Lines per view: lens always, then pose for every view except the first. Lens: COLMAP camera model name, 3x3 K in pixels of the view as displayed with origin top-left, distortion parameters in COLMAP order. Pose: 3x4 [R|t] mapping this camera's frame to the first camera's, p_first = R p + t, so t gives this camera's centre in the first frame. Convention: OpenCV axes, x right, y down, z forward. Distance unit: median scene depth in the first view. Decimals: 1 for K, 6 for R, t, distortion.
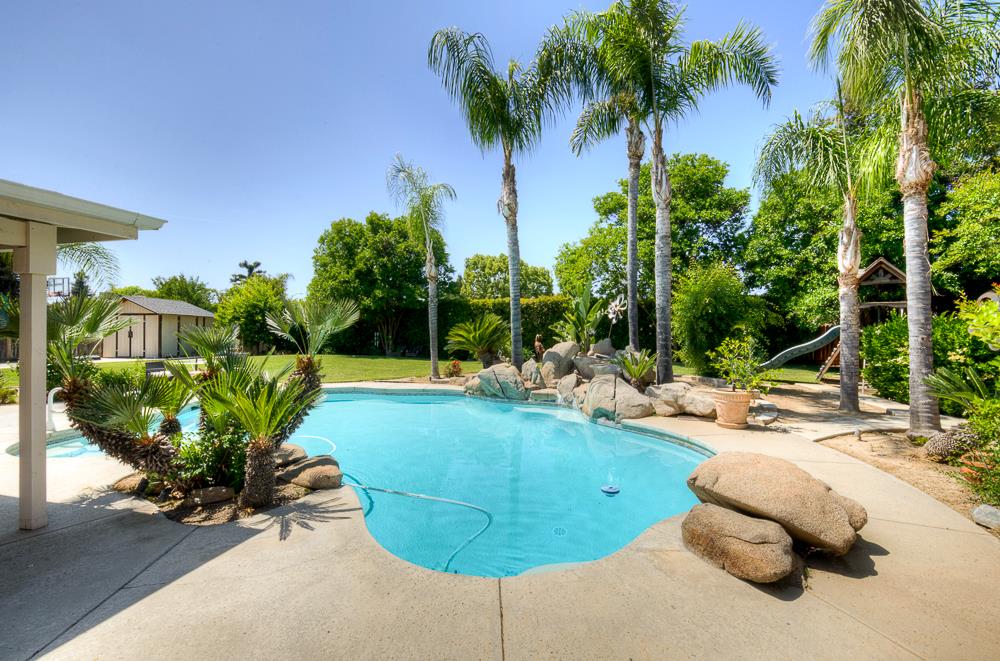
lens RADIAL K [[431.2, 0, 433.4], [0, 431.2, 332.8], [0, 0, 1]] dist [0.000046, 0.000121]
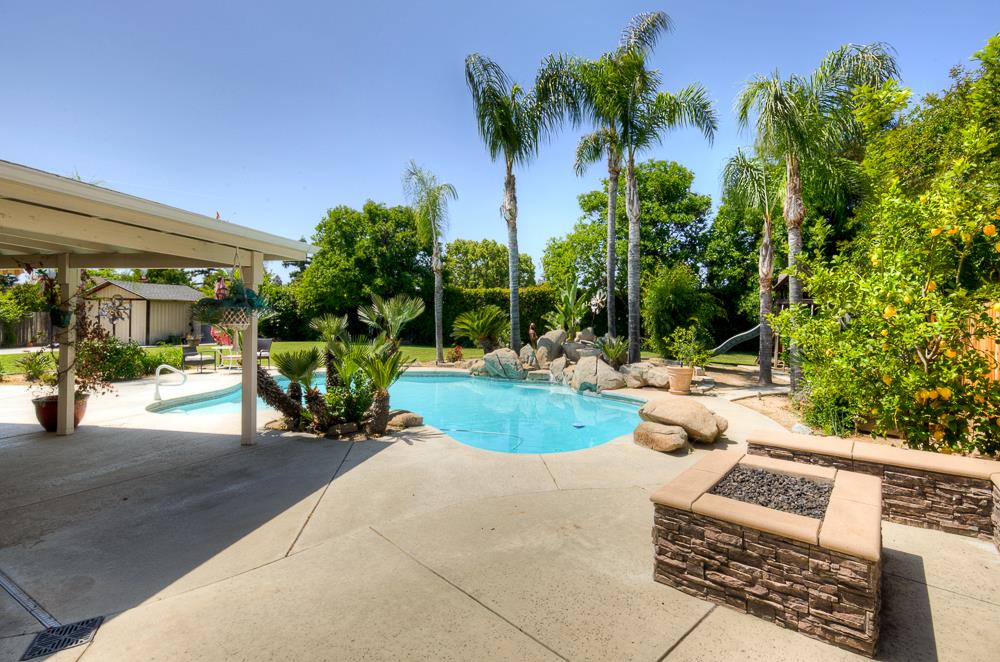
lens RADIAL K [[451.2, 0, 487.5], [0, 451.2, 326.6], [0, 0, 1]] dist [-0.000507, 0.000040]
pose [[0.986624, 0.005303, 0.162925, -0.073795], [-0.007423, 0.999895, 0.012407, -0.001234], [-0.162842, -0.013450, 0.986560, -0.167991]]
